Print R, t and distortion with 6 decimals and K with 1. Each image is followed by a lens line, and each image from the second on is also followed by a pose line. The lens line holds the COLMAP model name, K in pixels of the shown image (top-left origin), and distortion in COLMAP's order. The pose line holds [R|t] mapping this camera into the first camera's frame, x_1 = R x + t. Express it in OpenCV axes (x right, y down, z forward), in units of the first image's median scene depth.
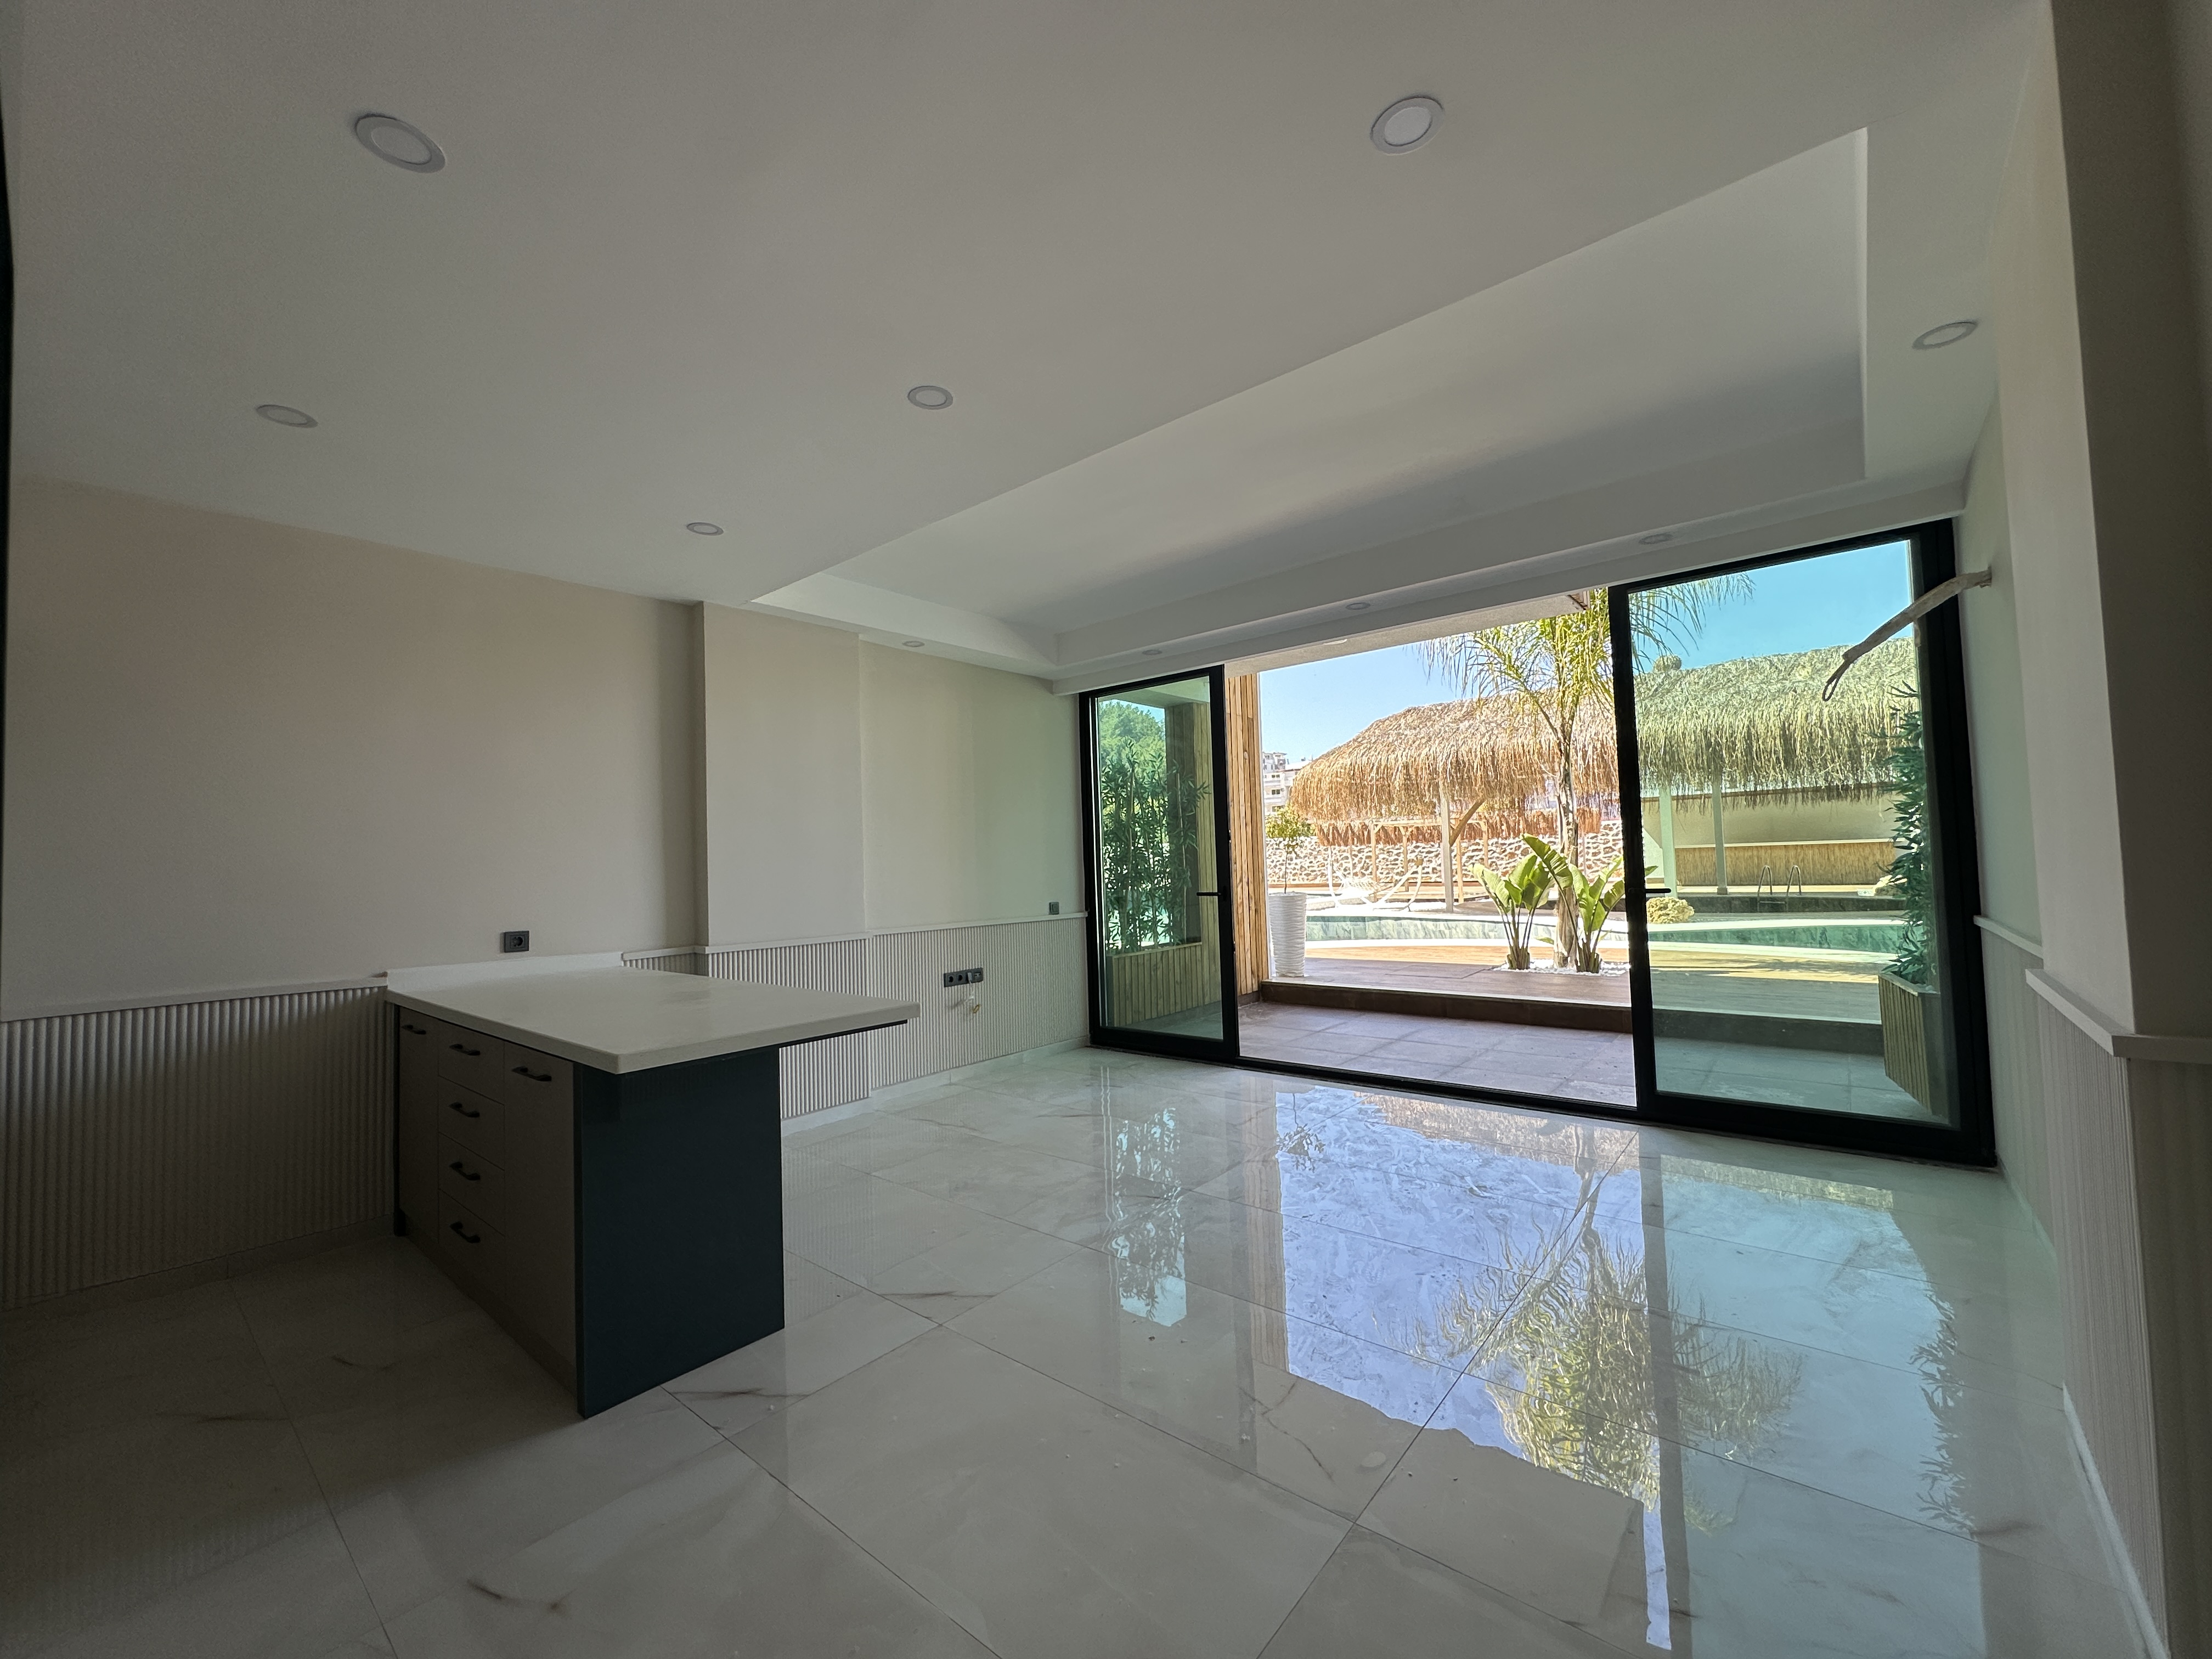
lens RADIAL K [[880.4, 0, 1095.3], [0, 880.4, 834.9], [0, 0, 1]] dist [-0.038416, 0.000039]
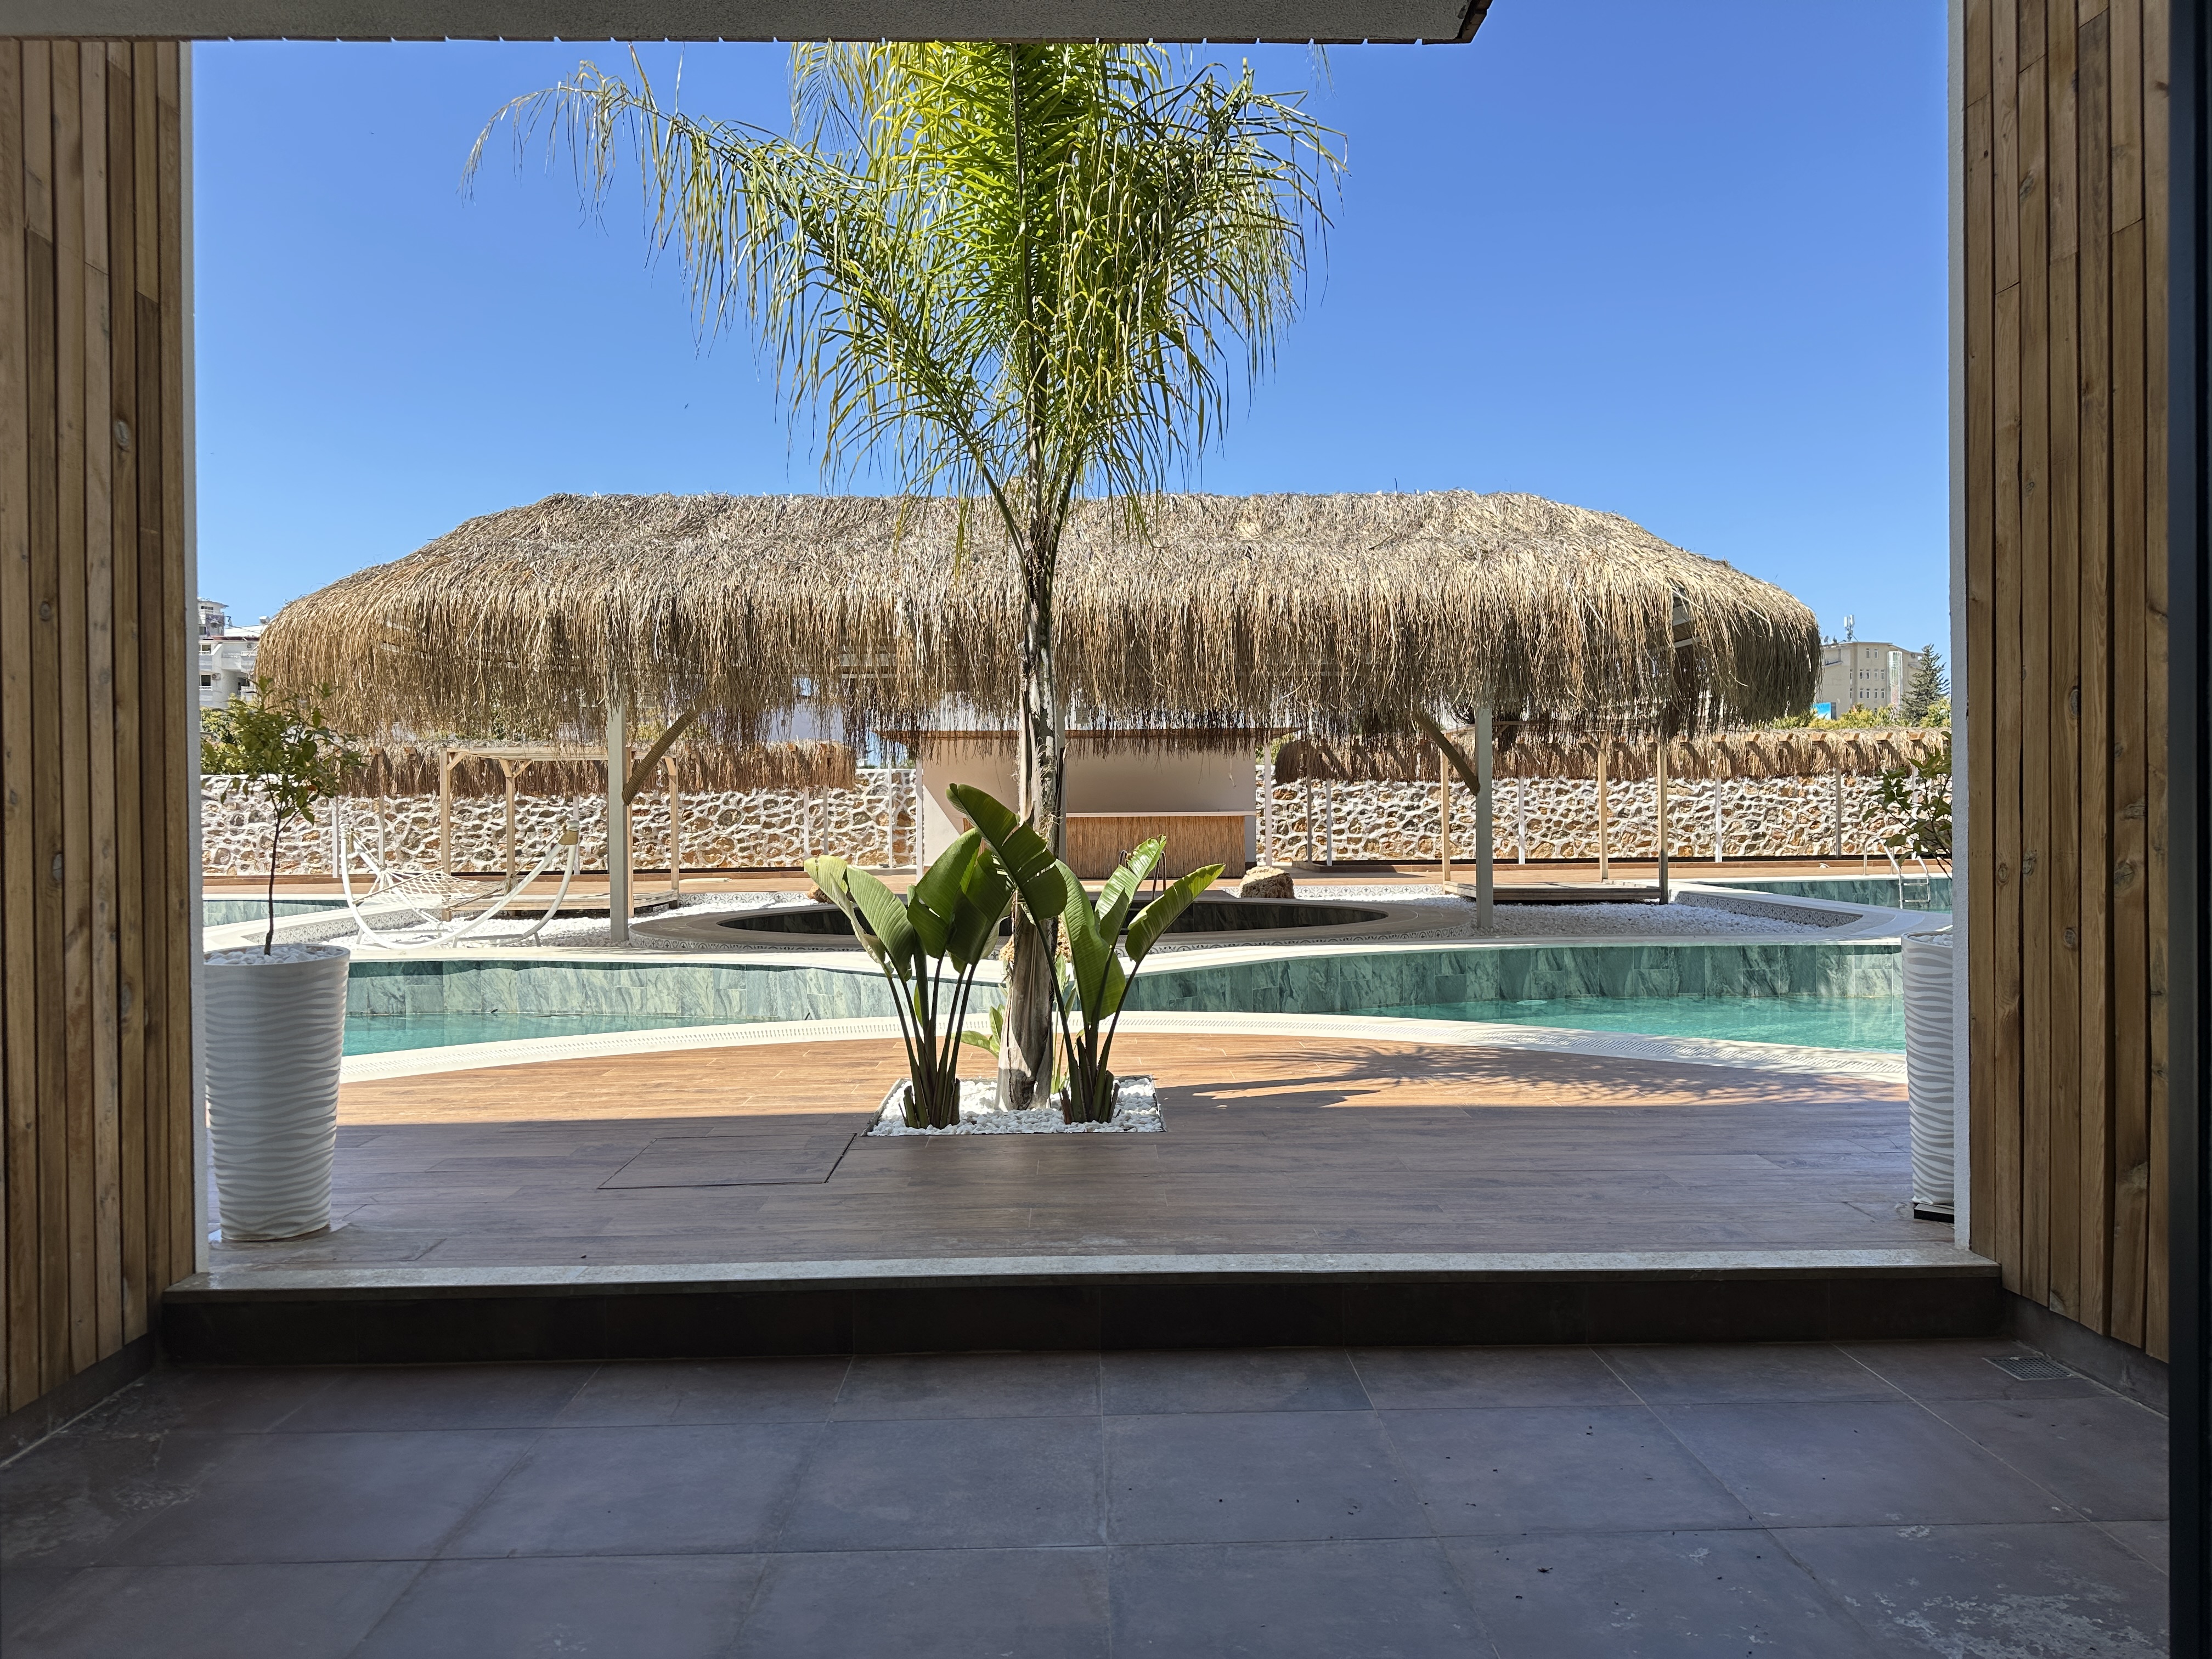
lens RADIAL K [[1530.8, 0, 1106.0], [0, 1530.8, 829.5], [0, 0, 1]] dist [0.124524, -0.188036]
pose [[0.745076, 0.017165, 0.666758, 0.043065], [-0.037744, 0.999152, 0.016456, 0.003812], [-0.665910, -0.037427, 0.745092, 0.238301]]
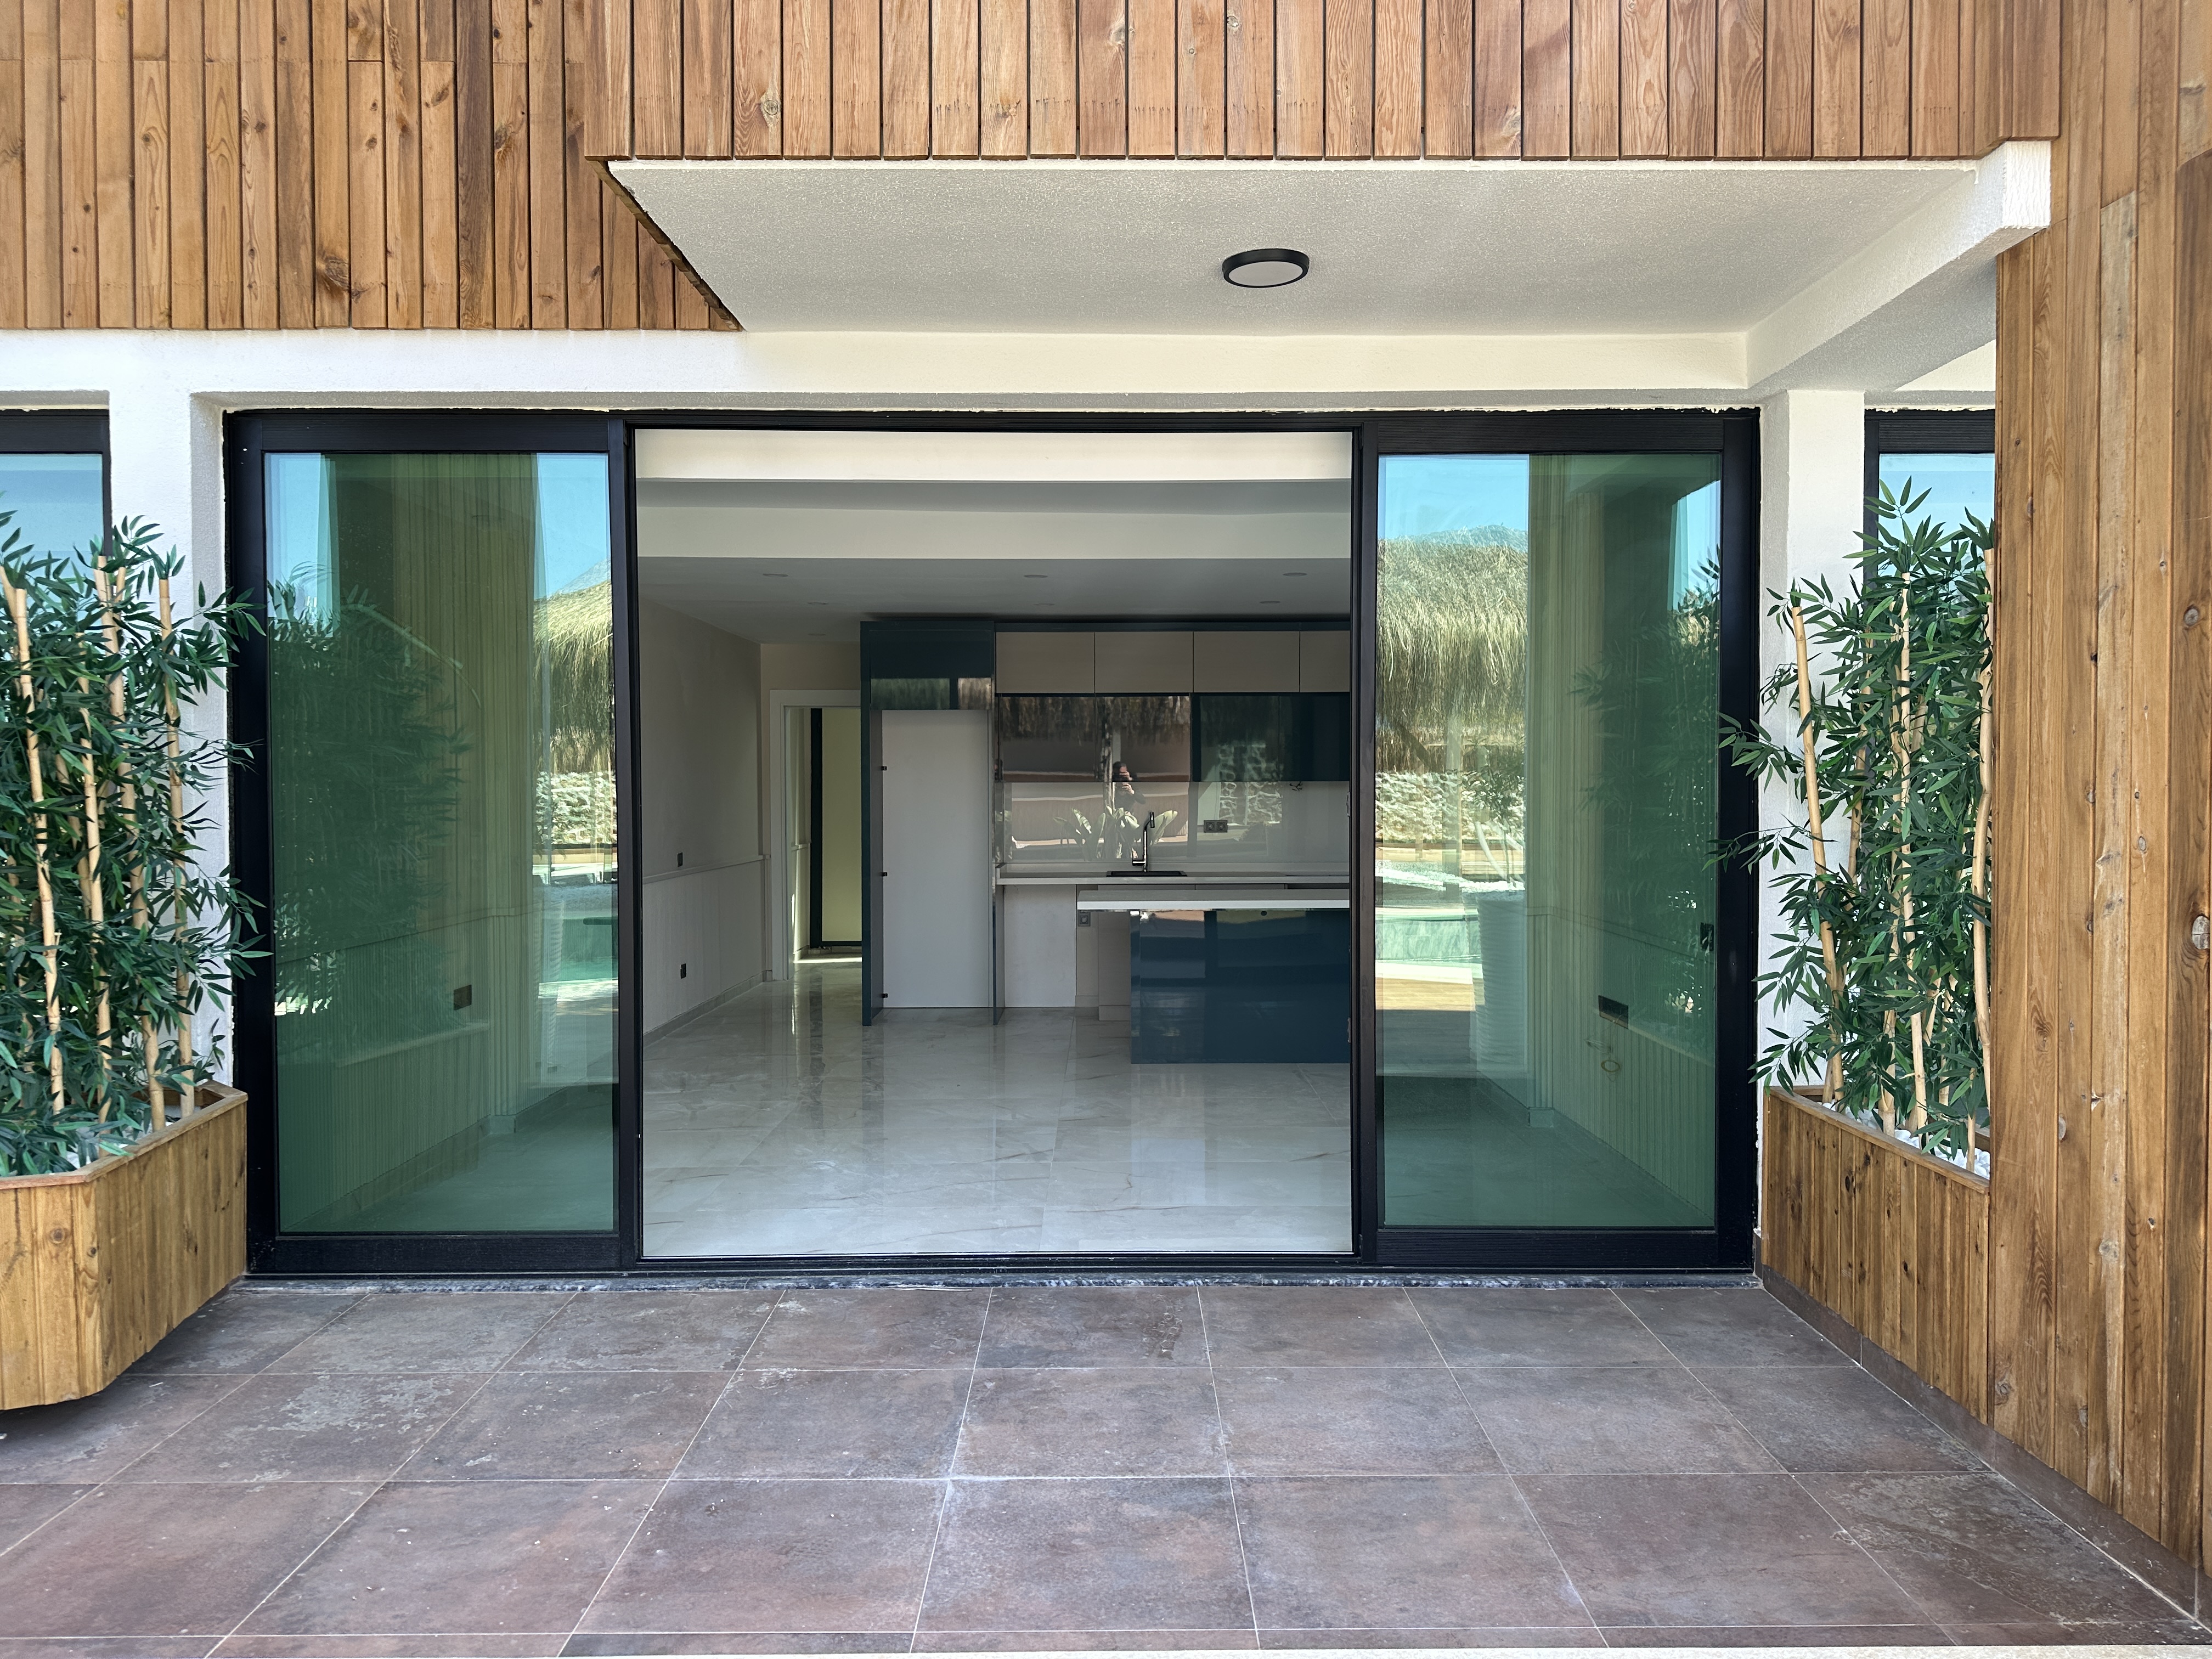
lens RADIAL K [[1545.4, 0, 1122.8], [0, 1545.4, 827.2], [0, 0, 1]] dist [0.026181, -0.029902]
pose [[-0.753129, 0.050467, -0.655935, 0.291295], [0.049896, 0.998563, 0.019540, -0.003318], [0.655978, -0.018013, -0.754565, 0.559825]]
